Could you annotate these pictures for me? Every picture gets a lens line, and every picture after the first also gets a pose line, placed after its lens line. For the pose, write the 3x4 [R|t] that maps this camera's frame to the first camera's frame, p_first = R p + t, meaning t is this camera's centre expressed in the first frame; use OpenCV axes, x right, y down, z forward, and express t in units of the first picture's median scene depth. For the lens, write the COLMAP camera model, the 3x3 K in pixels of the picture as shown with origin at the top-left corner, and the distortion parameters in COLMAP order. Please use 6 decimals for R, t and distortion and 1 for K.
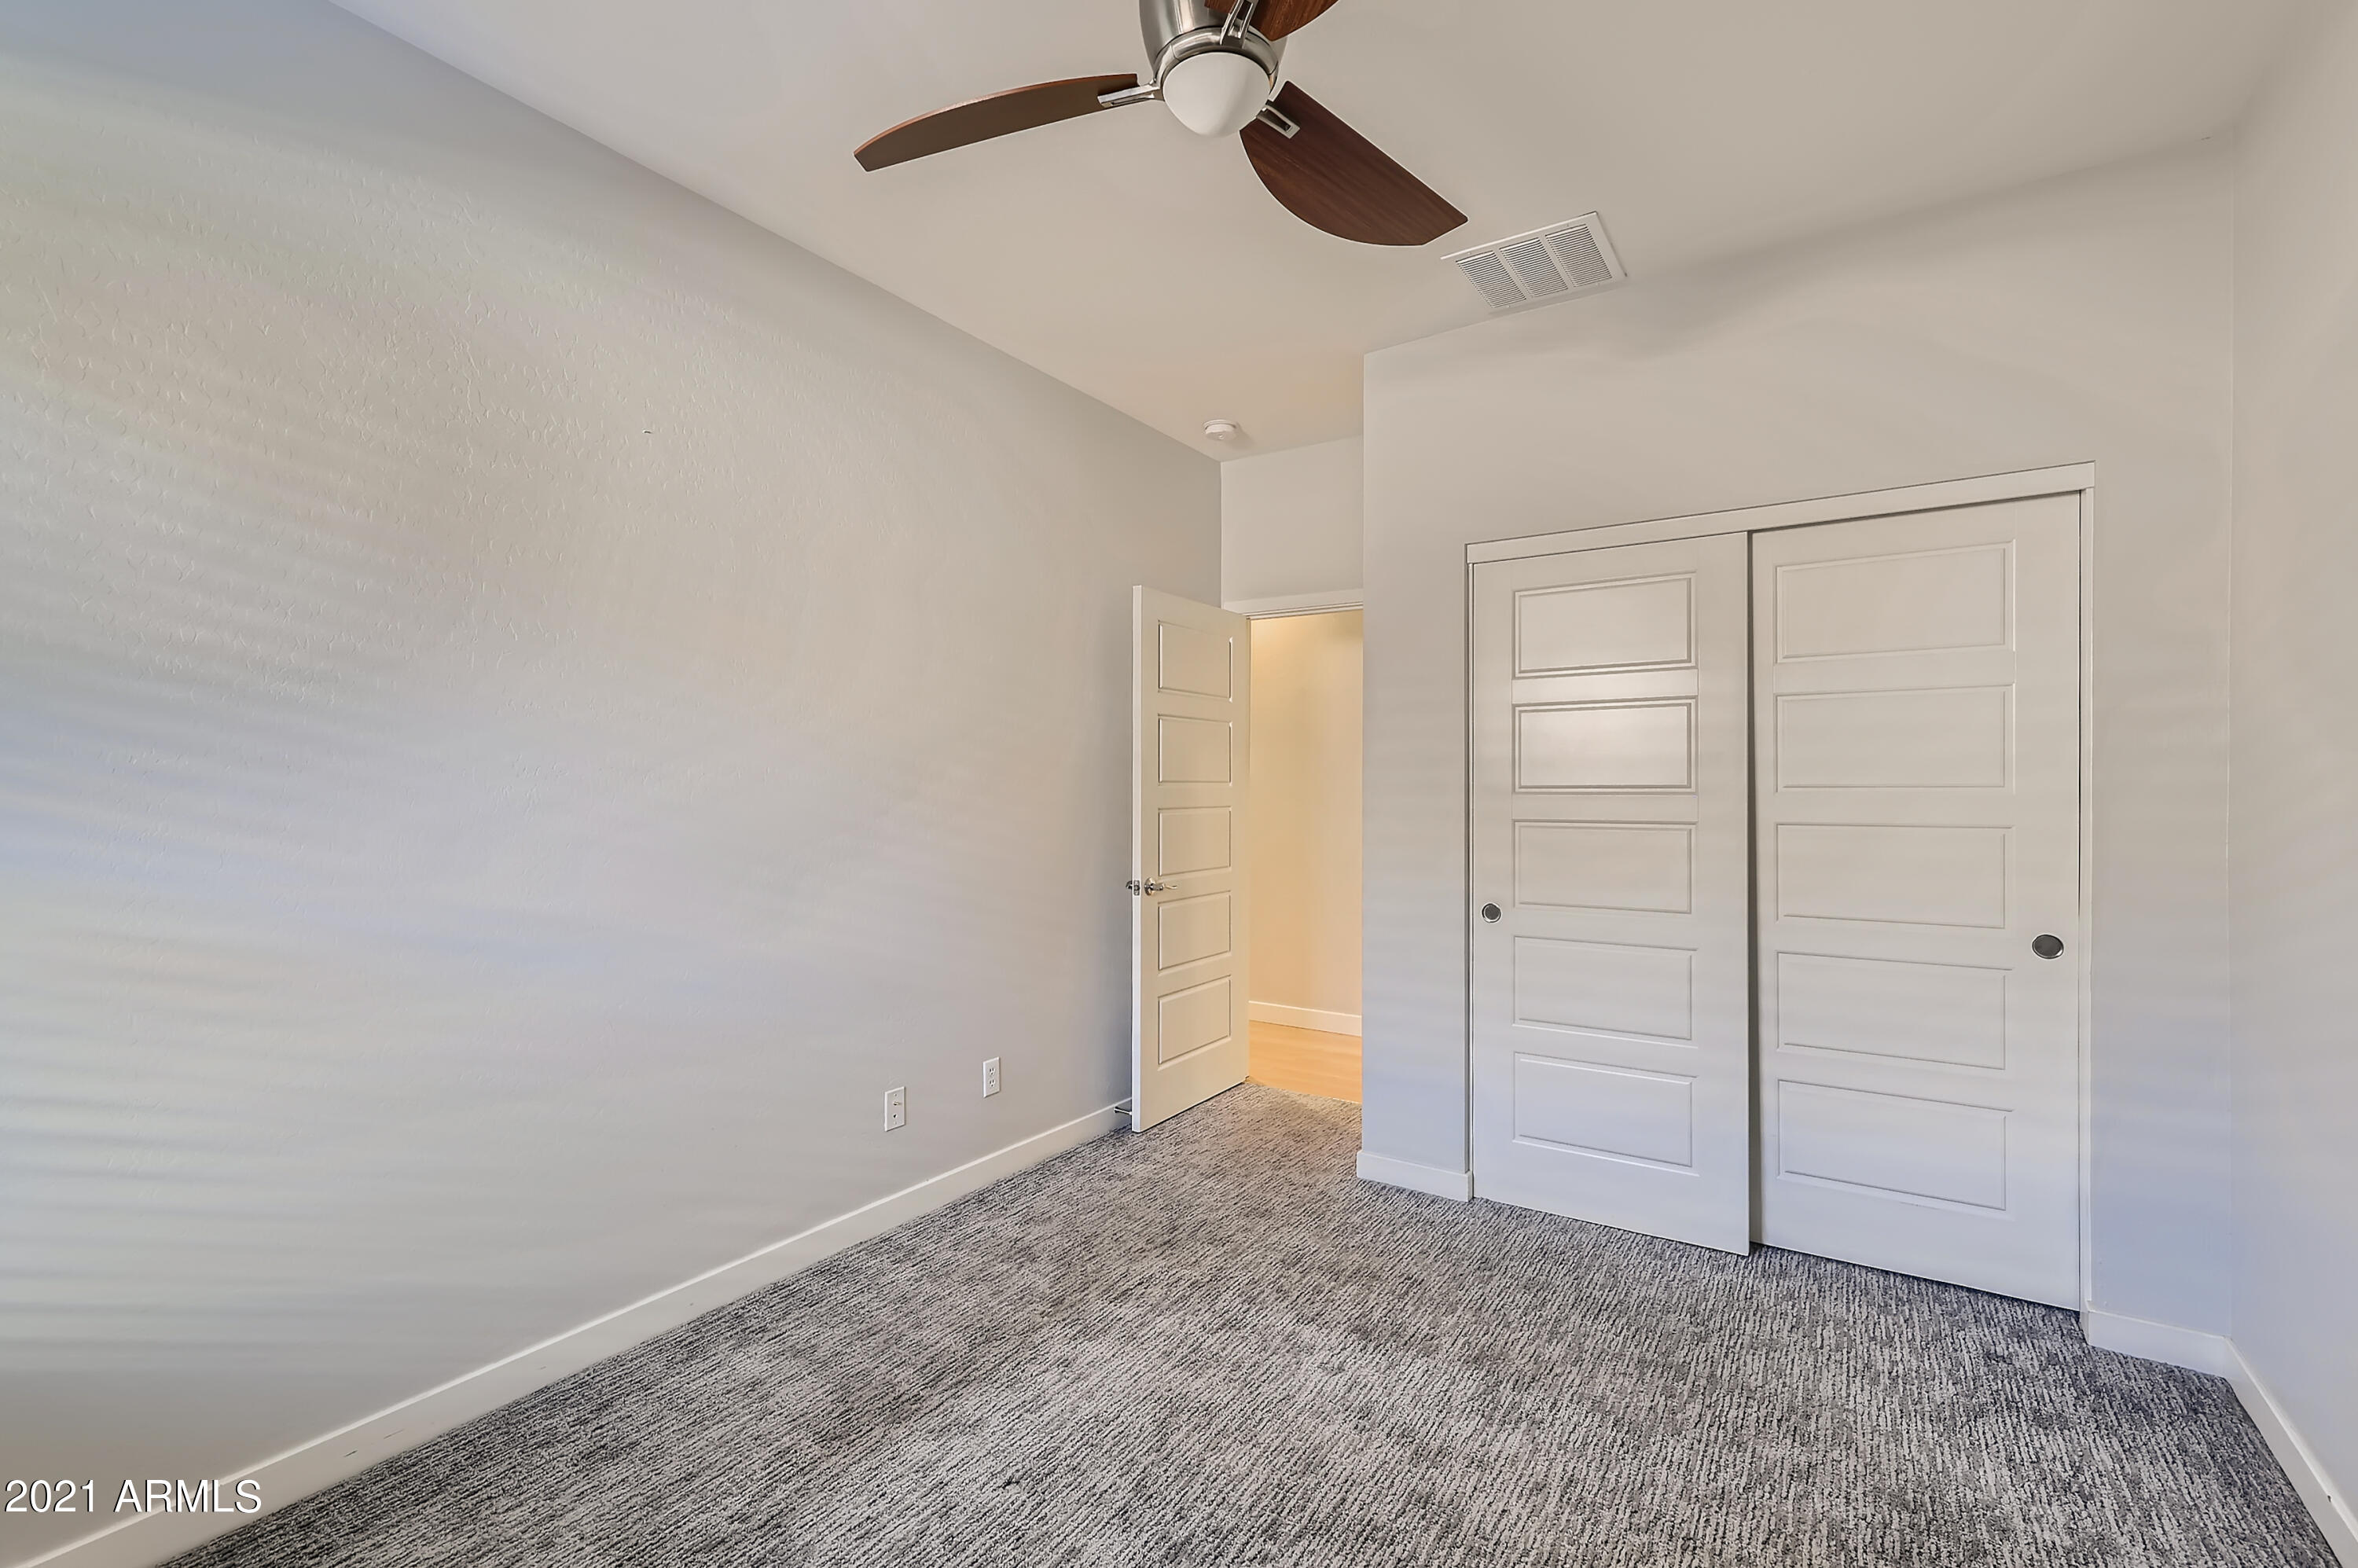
lens RADIAL K [[1045.9, 0, 1179.7], [0, 1045.9, 766.8], [0, 0, 1]] dist [0.009217, -0.000144]
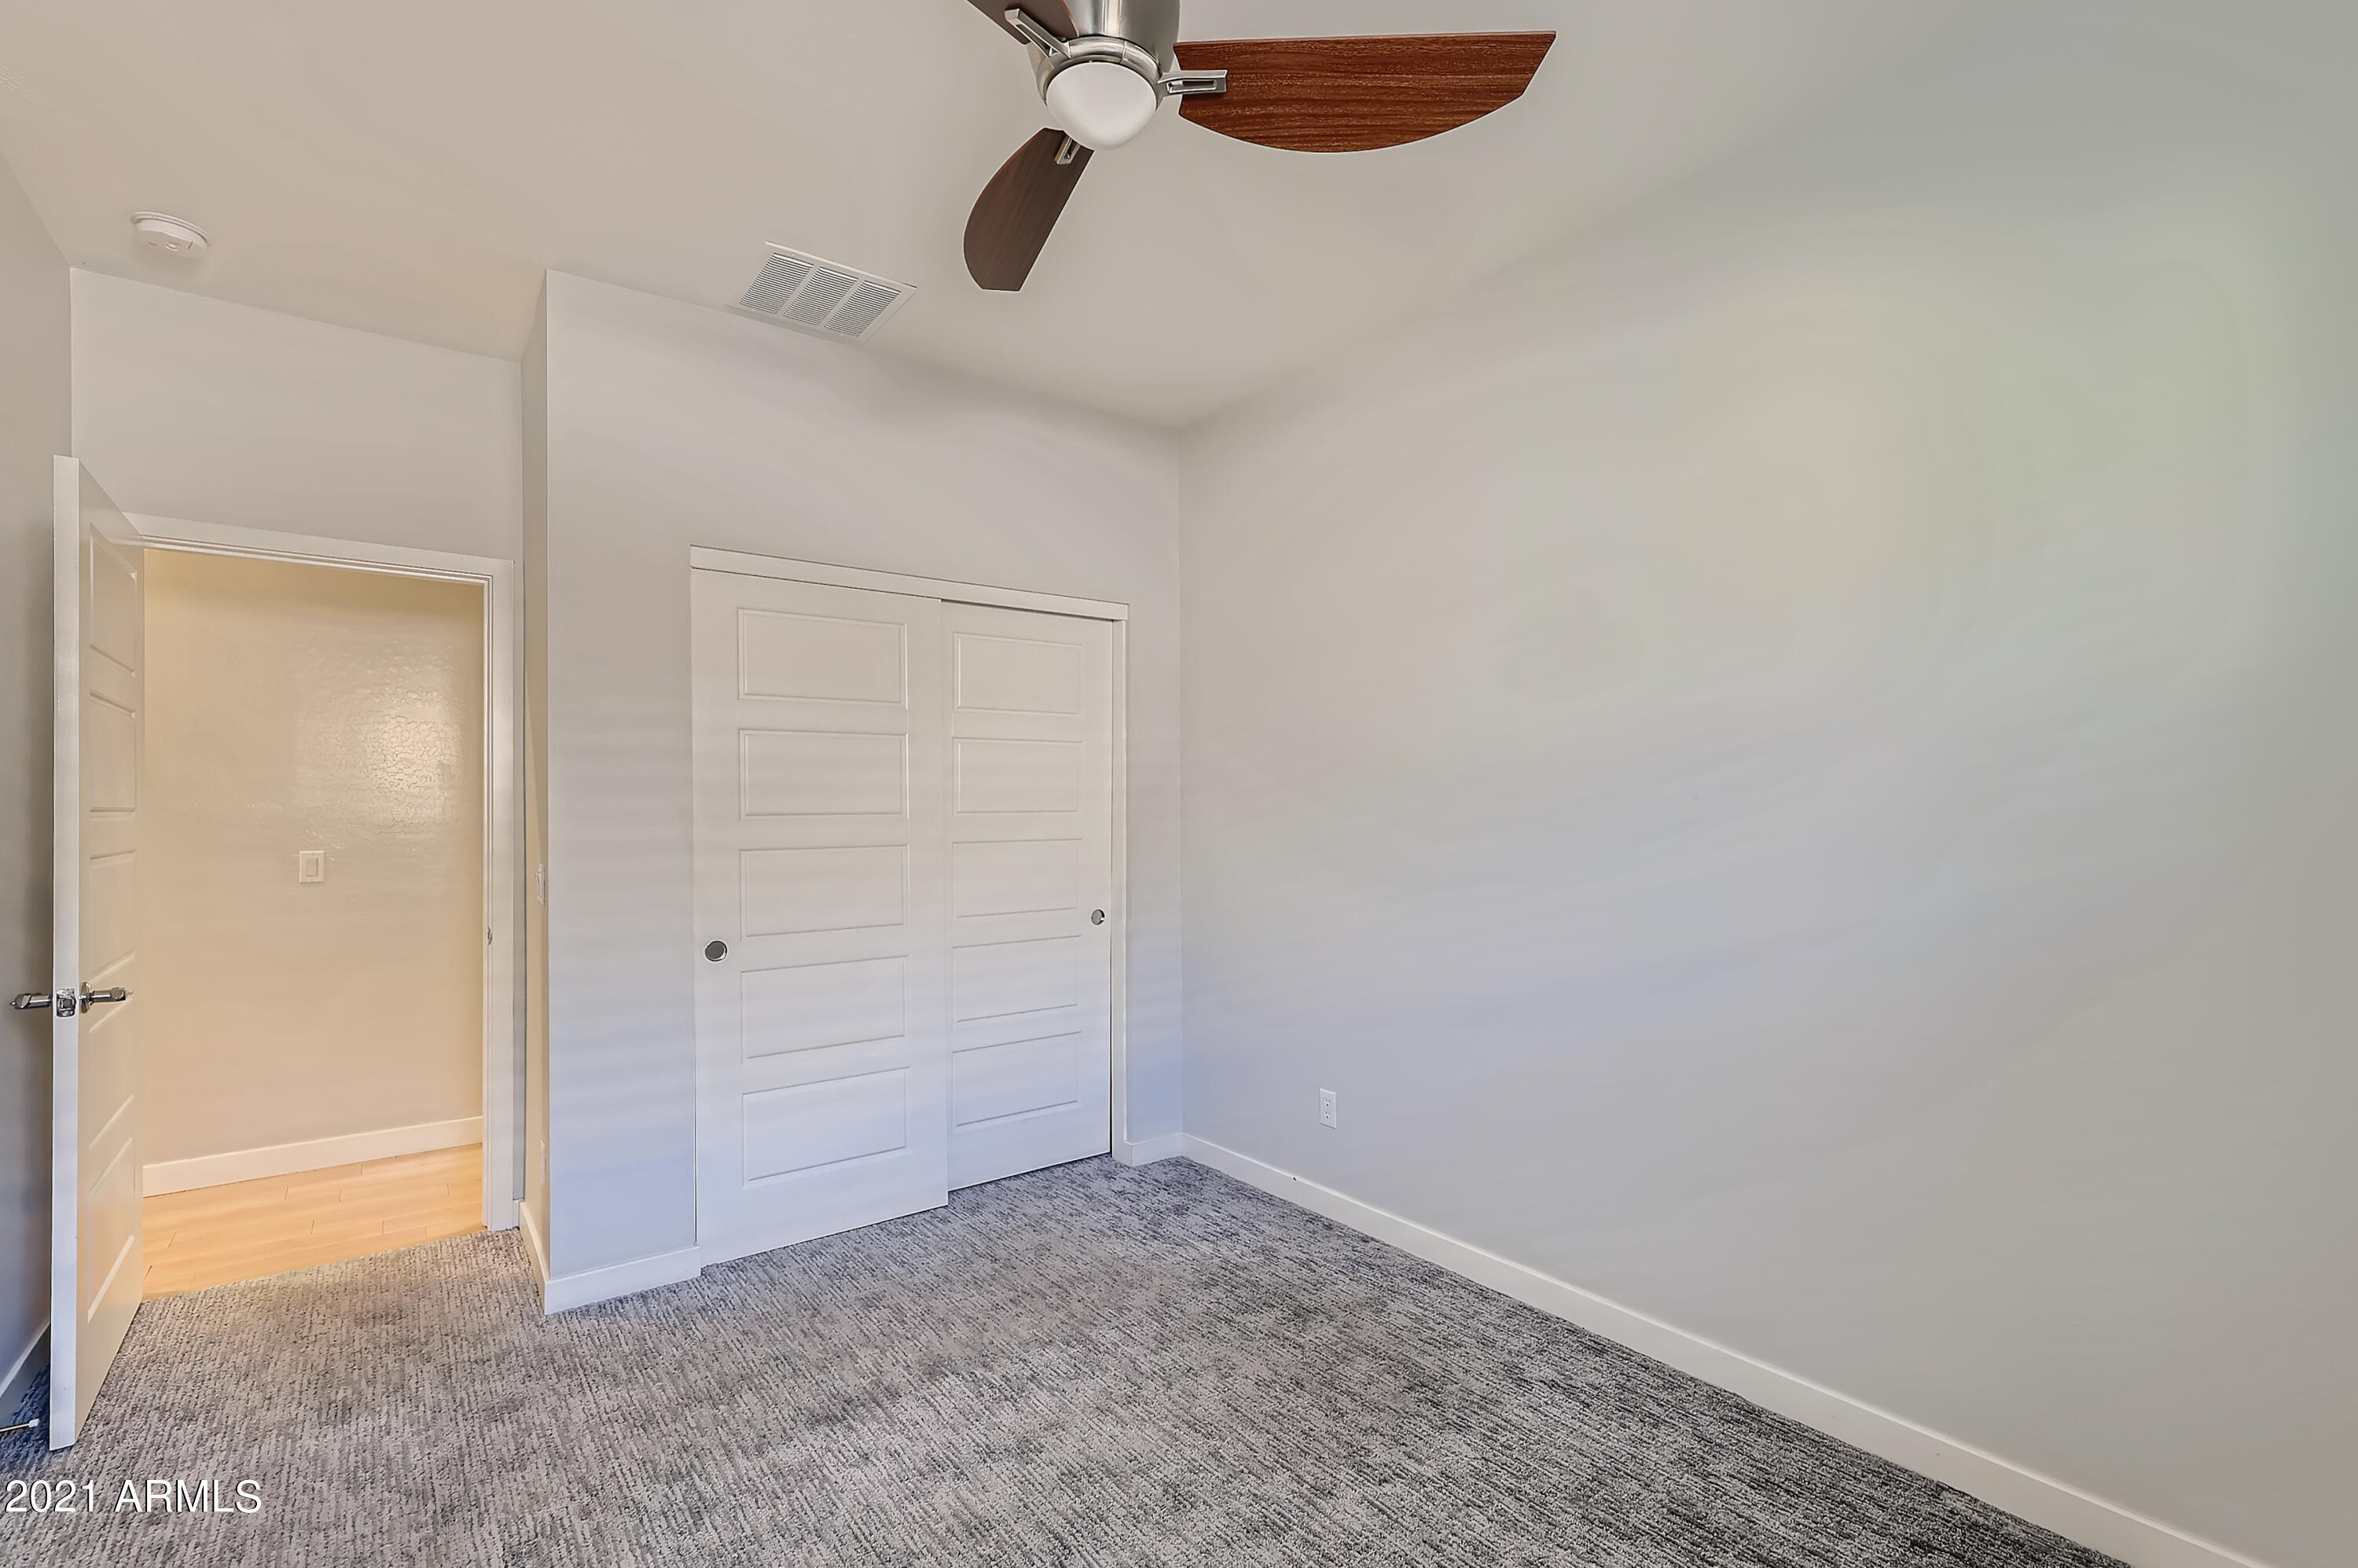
lens RADIAL K [[1045.9, 0, 1177.9], [0, 1045.9, 785.7], [0, 0, 1]] dist [0.009217, -0.000144]
pose [[0.339377, 0.013777, 0.940549, -0.544161], [-0.013254, 0.999864, -0.009863, -0.003839], [-0.940557, -0.009119, 0.339514, 0.381727]]
